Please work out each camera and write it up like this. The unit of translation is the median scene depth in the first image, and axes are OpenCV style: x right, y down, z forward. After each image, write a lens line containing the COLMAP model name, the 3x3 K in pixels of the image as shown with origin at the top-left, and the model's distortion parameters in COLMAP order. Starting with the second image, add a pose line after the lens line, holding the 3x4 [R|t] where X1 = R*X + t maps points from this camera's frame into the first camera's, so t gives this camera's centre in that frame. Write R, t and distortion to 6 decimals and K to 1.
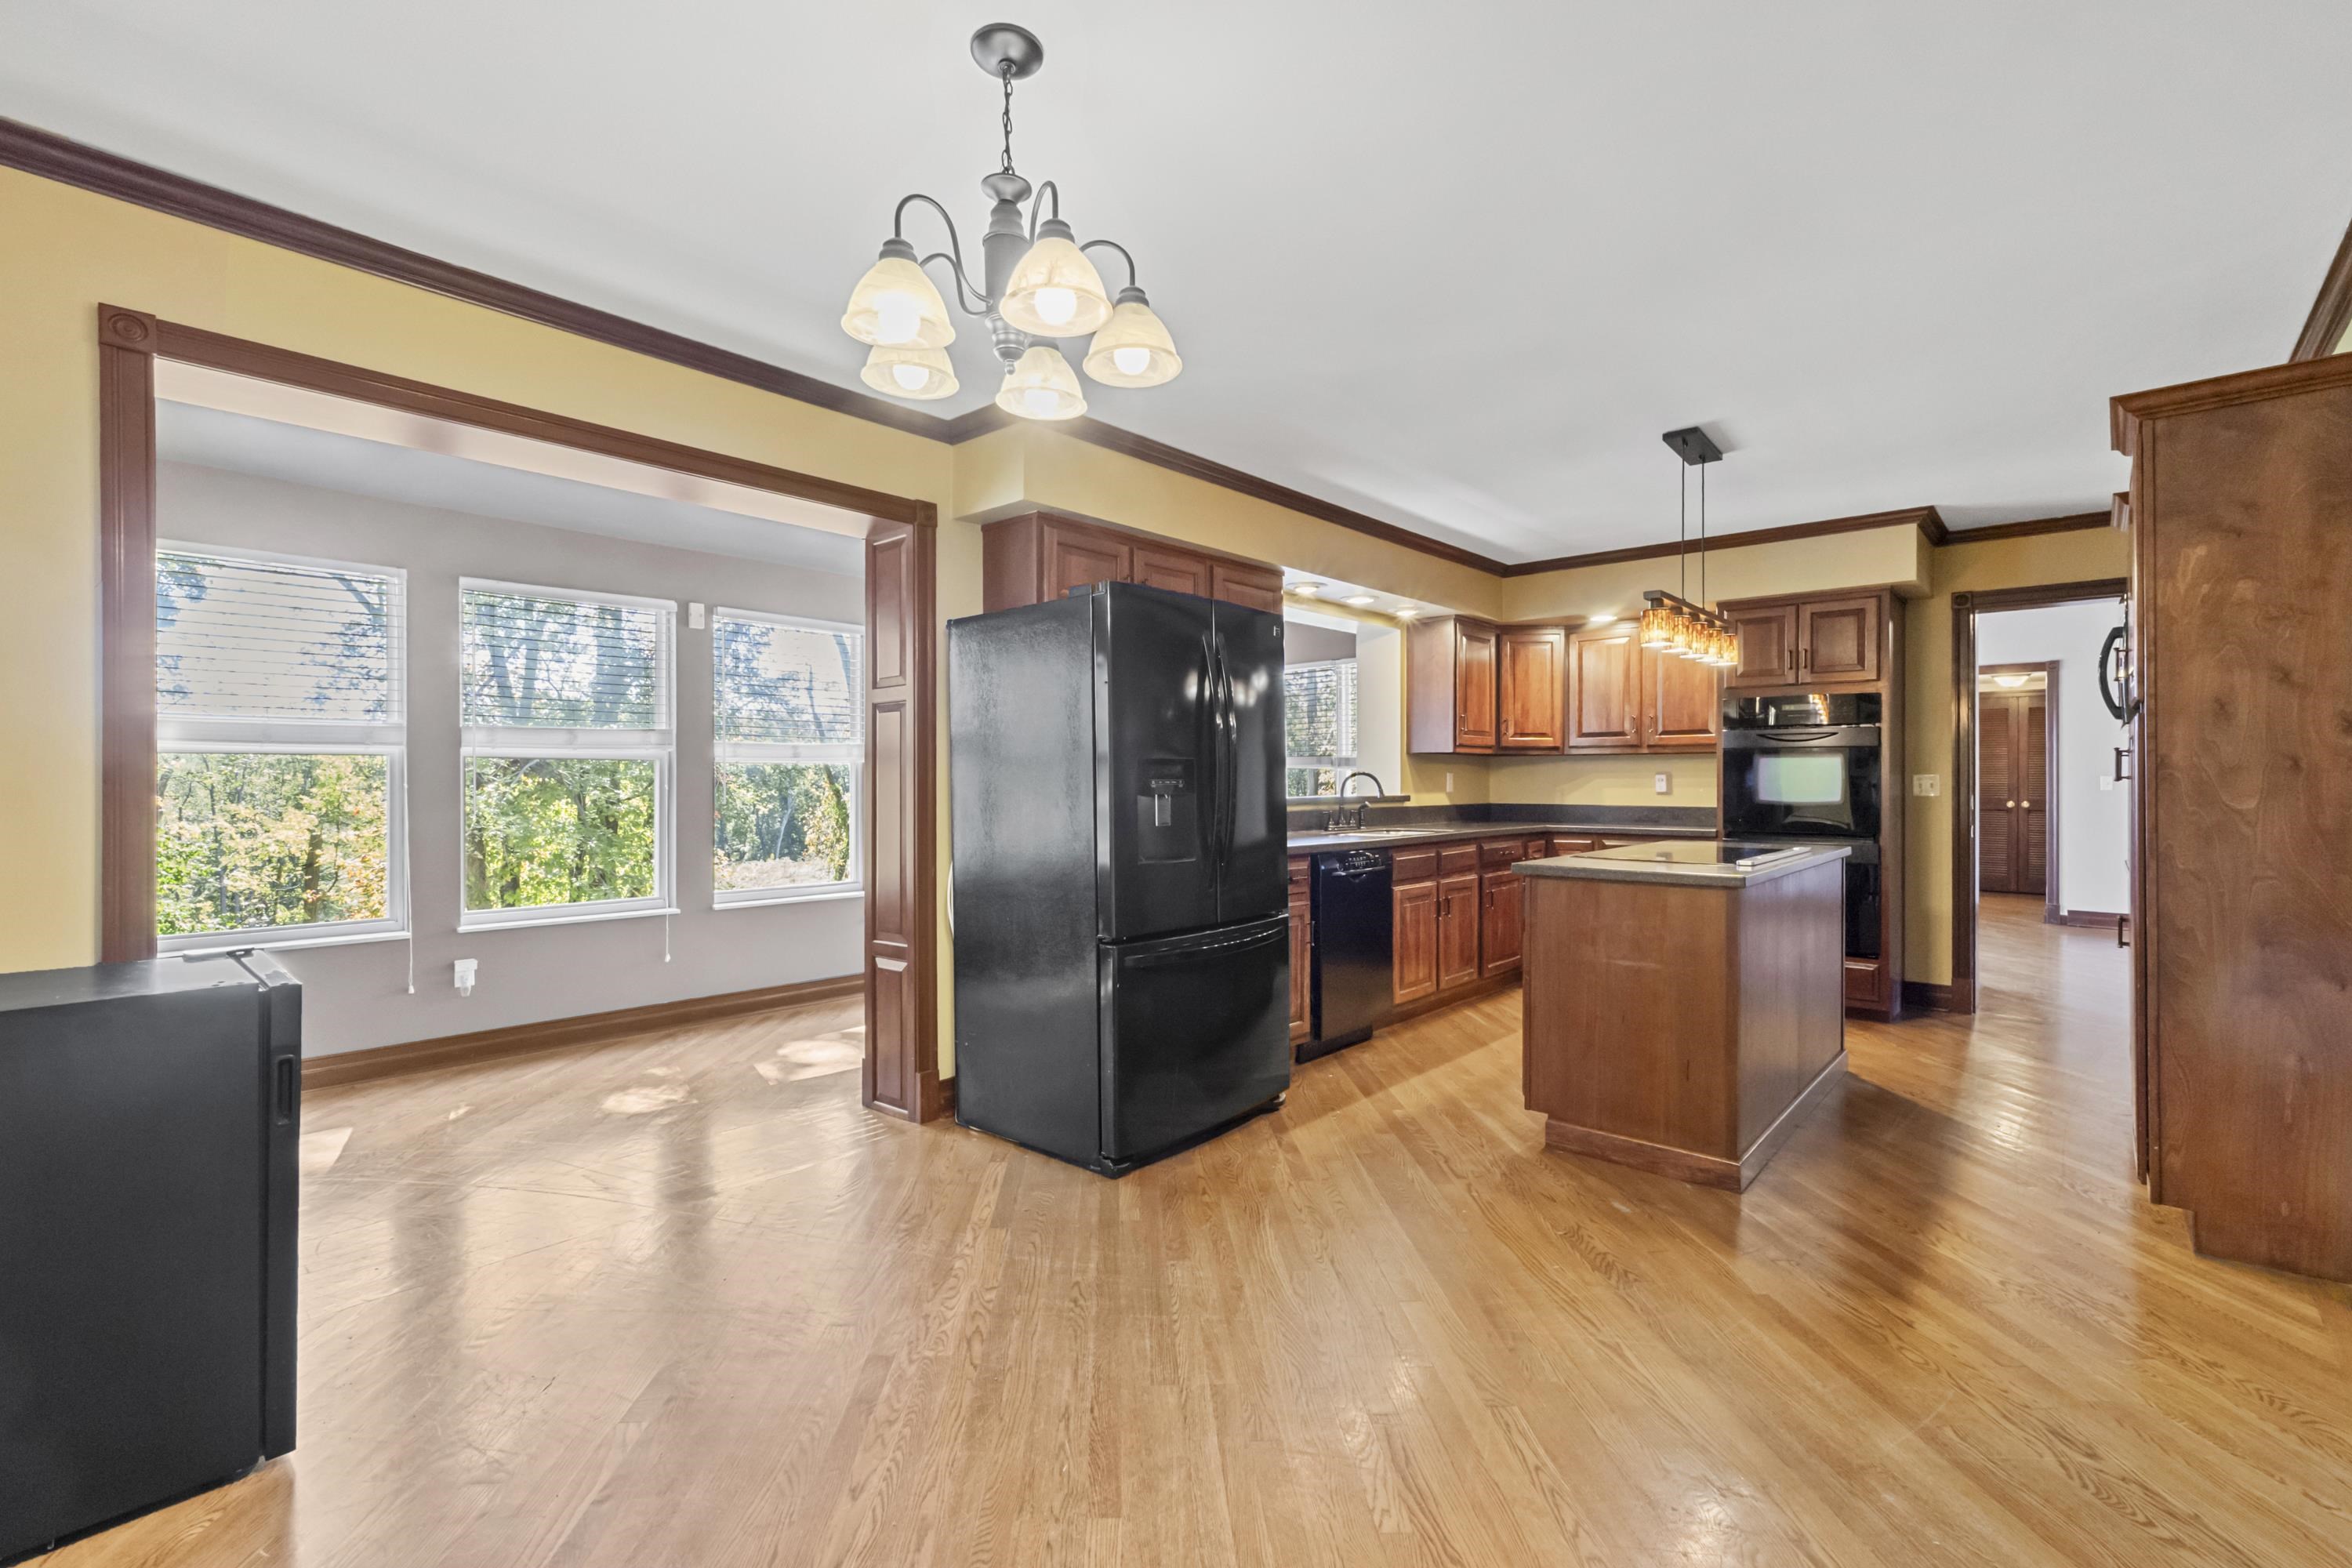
lens RADIAL K [[1014.5, 0, 1174.6], [0, 1014.5, 792.2], [0, 0, 1]] dist [0.004085, -0.000037]
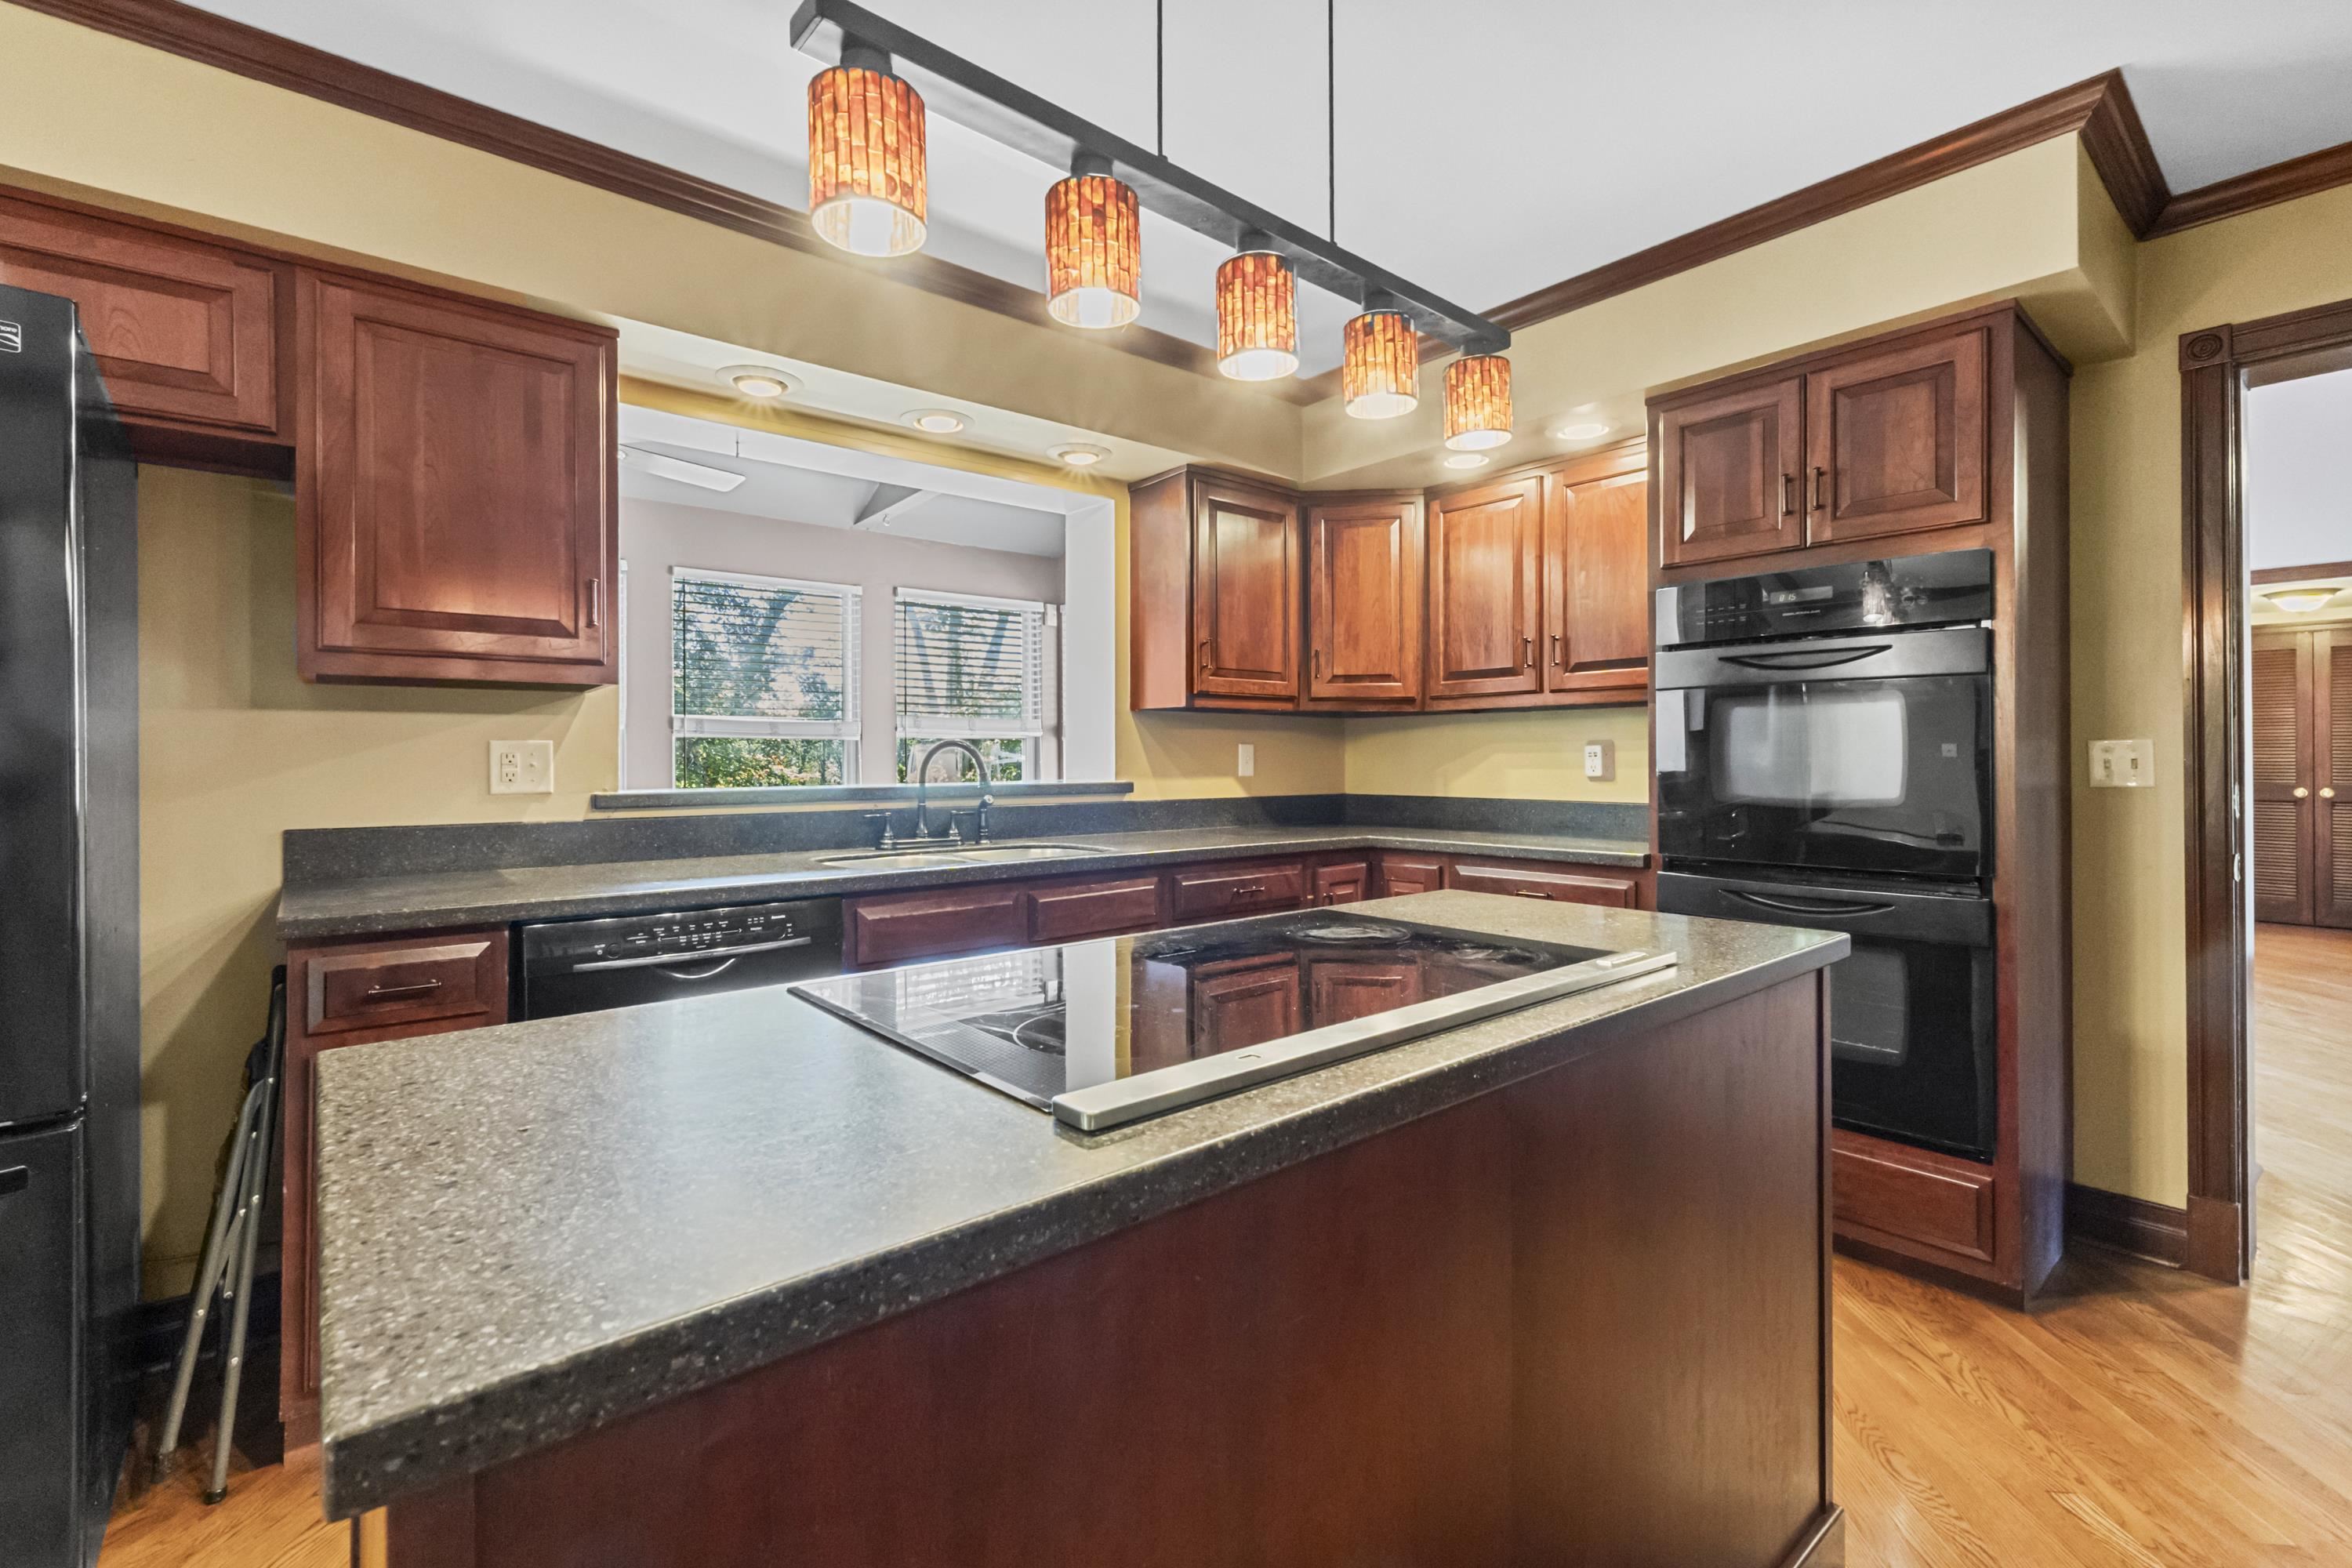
lens RADIAL K [[1014.5, 0, 1154.1], [0, 1014.5, 765.2], [0, 0, 1]] dist [0.004085, -0.000037]
pose [[0.988851, -0.000960, -0.148903, 0.345441], [0.000003, 0.999979, -0.006427, -0.003032], [0.148906, 0.006354, 0.988831, 0.441183]]
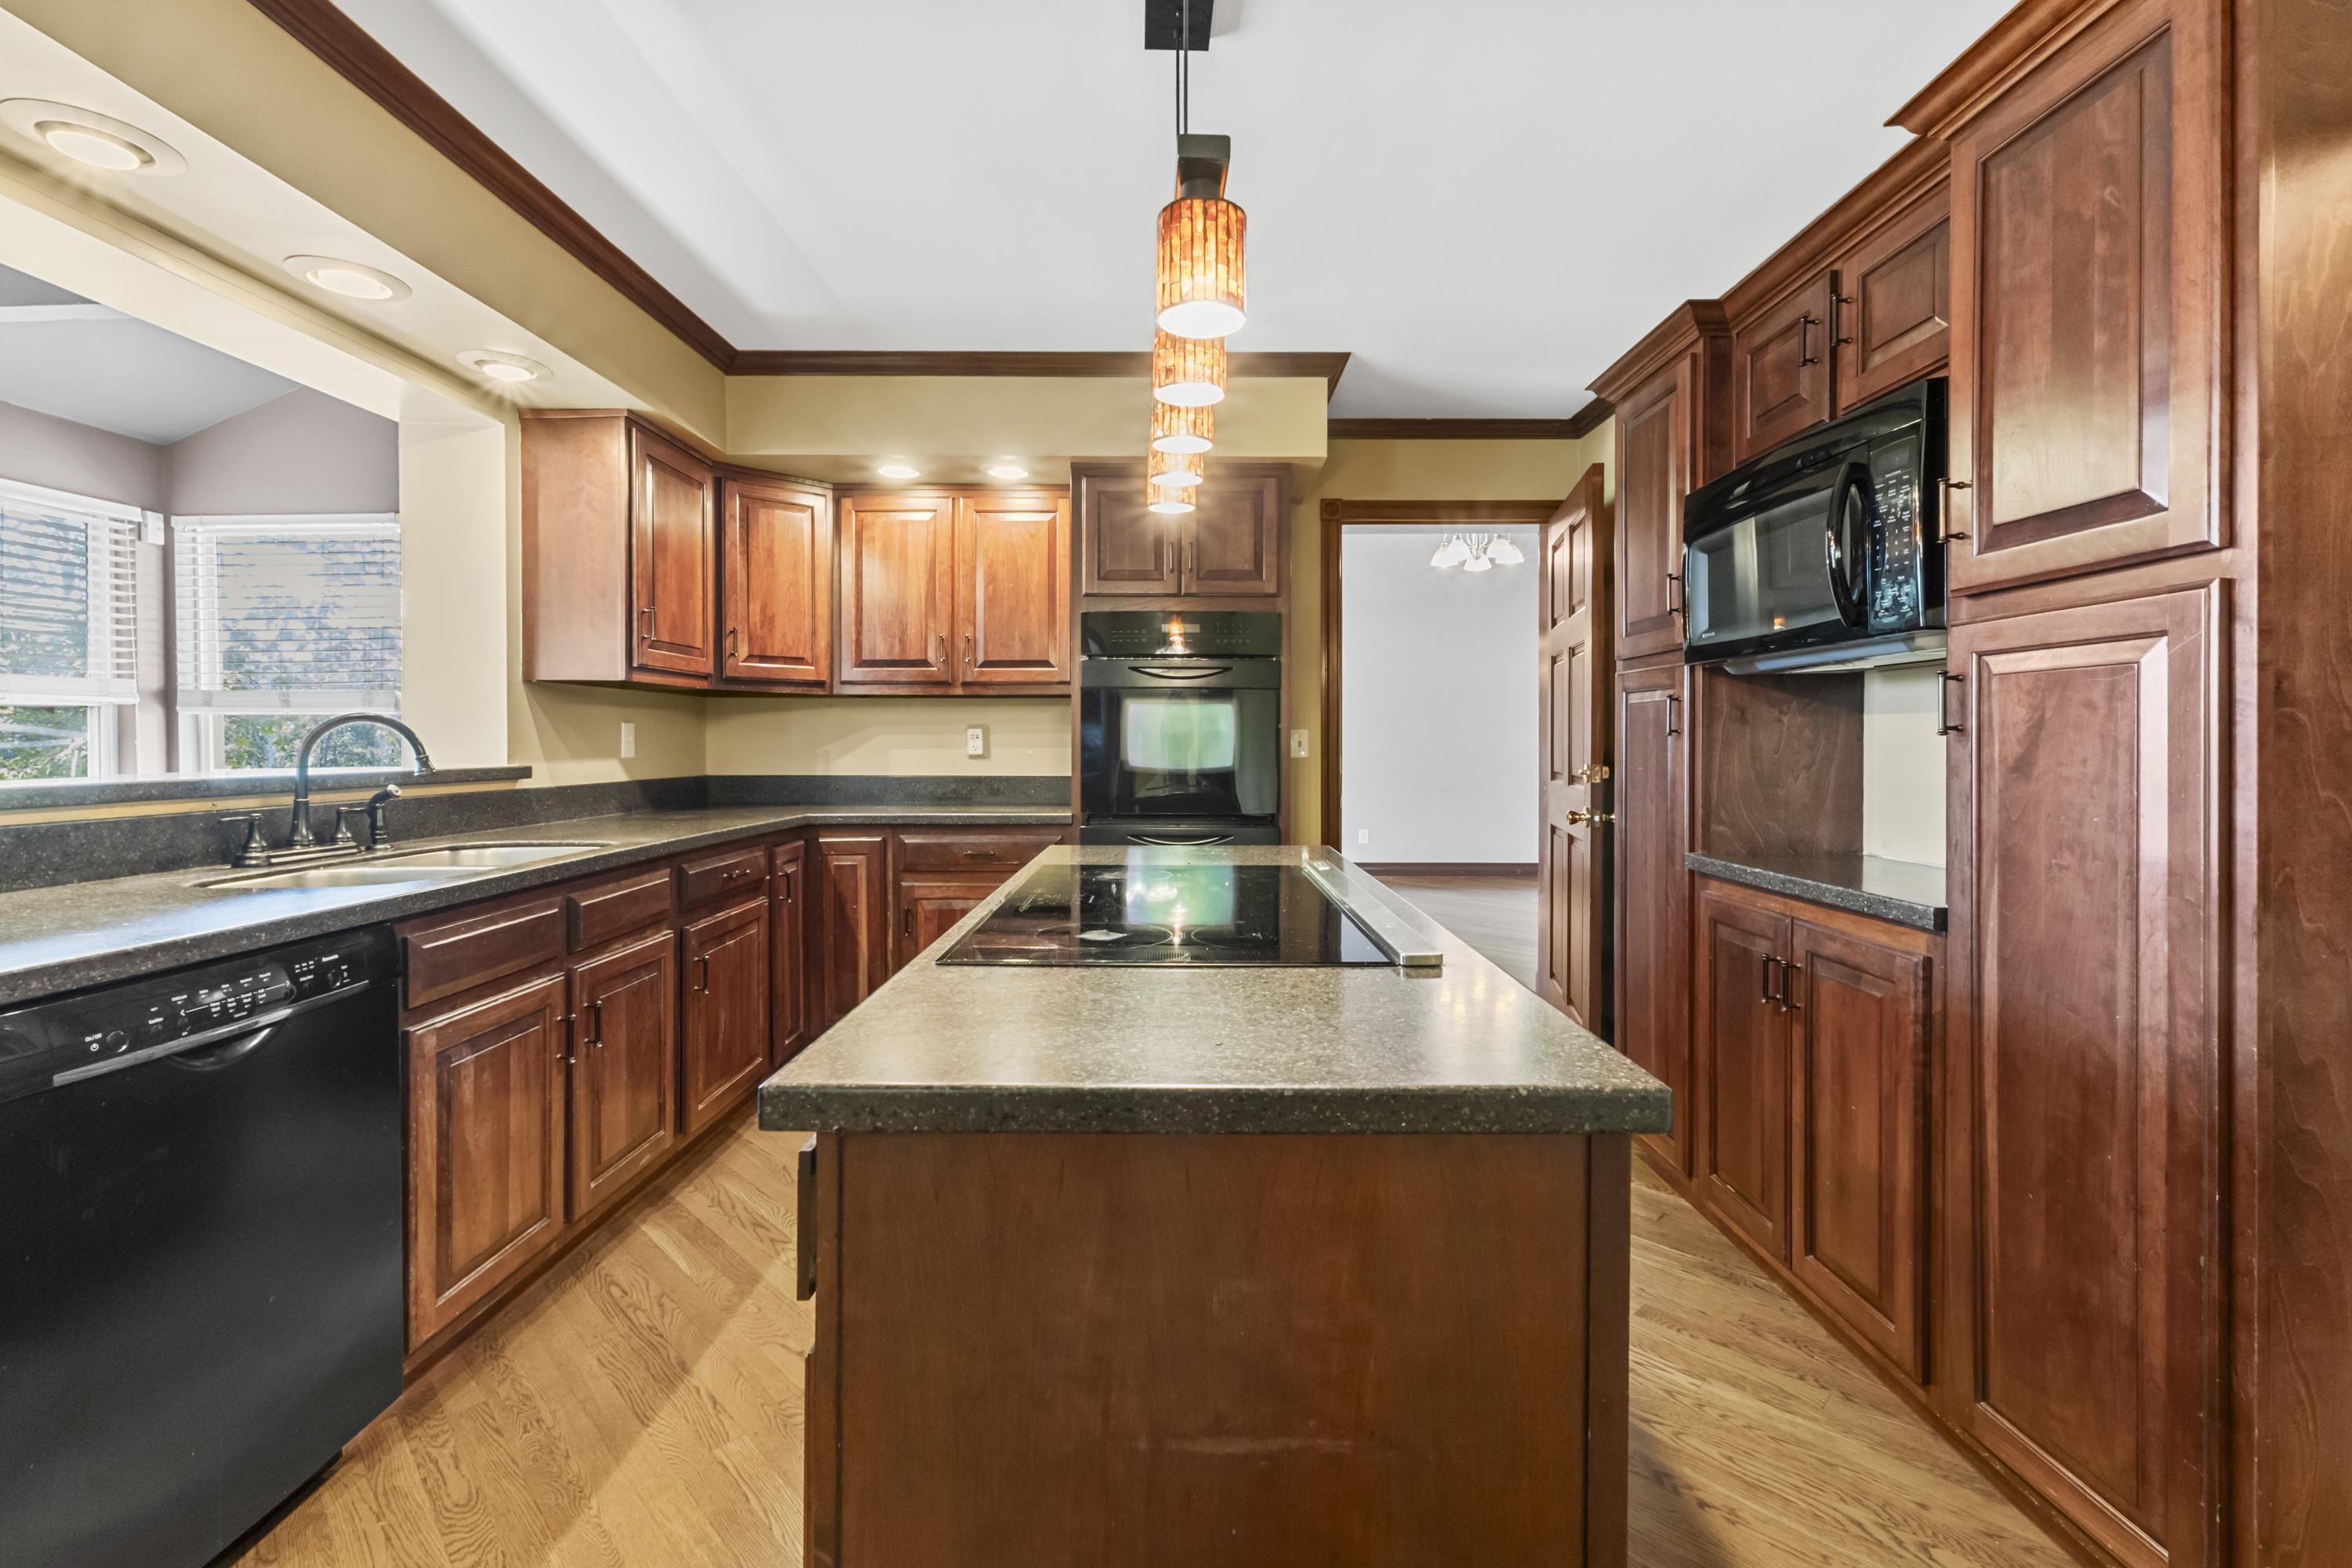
lens RADIAL K [[1014.5, 0, 1169.5], [0, 1014.5, 740.8], [0, 0, 1]] dist [0.004085, -0.000037]
pose [[0.751879, 0.001554, 0.659299, 0.145872], [0.006366, 0.999933, -0.009617, -0.002538], [-0.659270, 0.011427, 0.751819, 0.444607]]
